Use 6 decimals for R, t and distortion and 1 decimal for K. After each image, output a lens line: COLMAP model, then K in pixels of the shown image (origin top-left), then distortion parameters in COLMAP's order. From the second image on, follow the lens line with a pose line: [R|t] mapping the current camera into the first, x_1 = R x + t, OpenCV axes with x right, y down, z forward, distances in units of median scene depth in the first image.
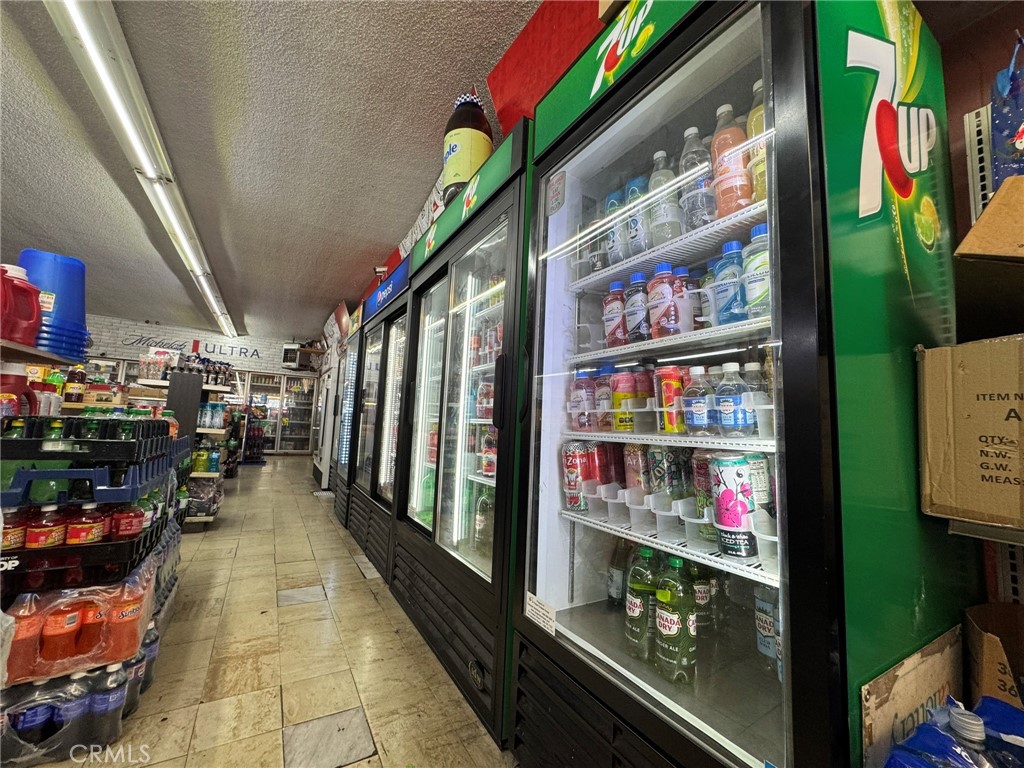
lens RADIAL K [[409.7, 0, 512.1], [0, 409.7, 384.7], [0, 0, 1]] dist [-0.003904, 0.000579]
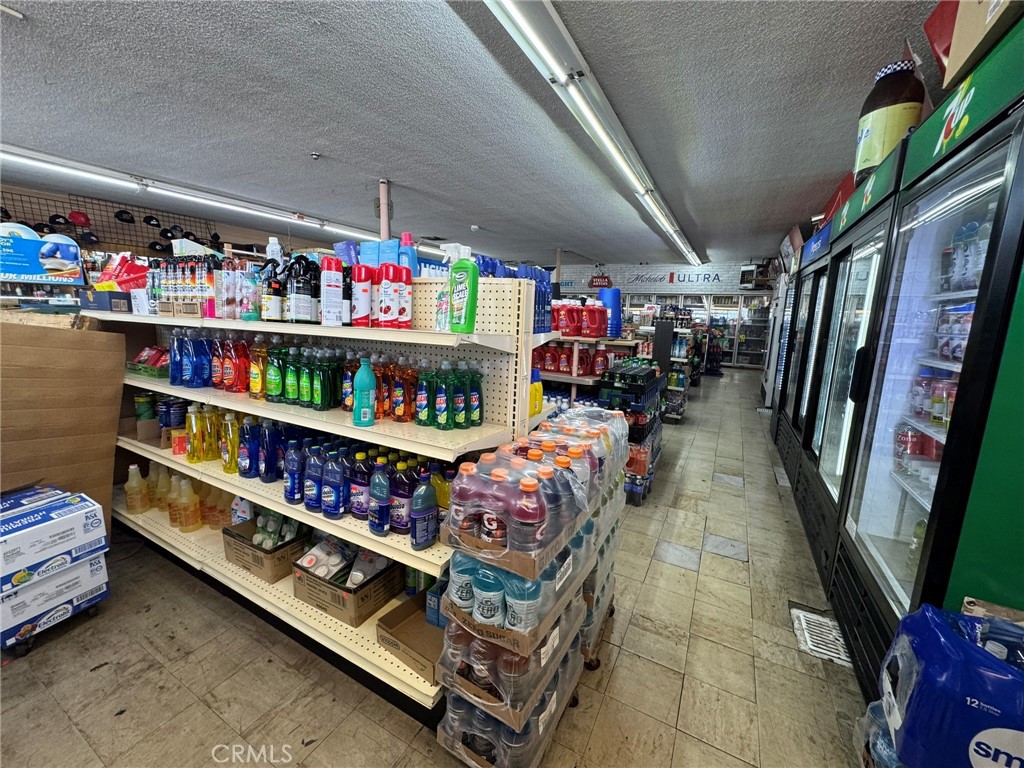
lens RADIAL K [[409.7, 0, 509.2], [0, 409.7, 383.7], [0, 0, 1]] dist [-0.003904, 0.000579]
pose [[0.509592, 0.114946, -0.852704, 0.220568], [0.084395, 0.979580, 0.182485, -0.122932], [0.856267, -0.164956, 0.489486, -0.261138]]
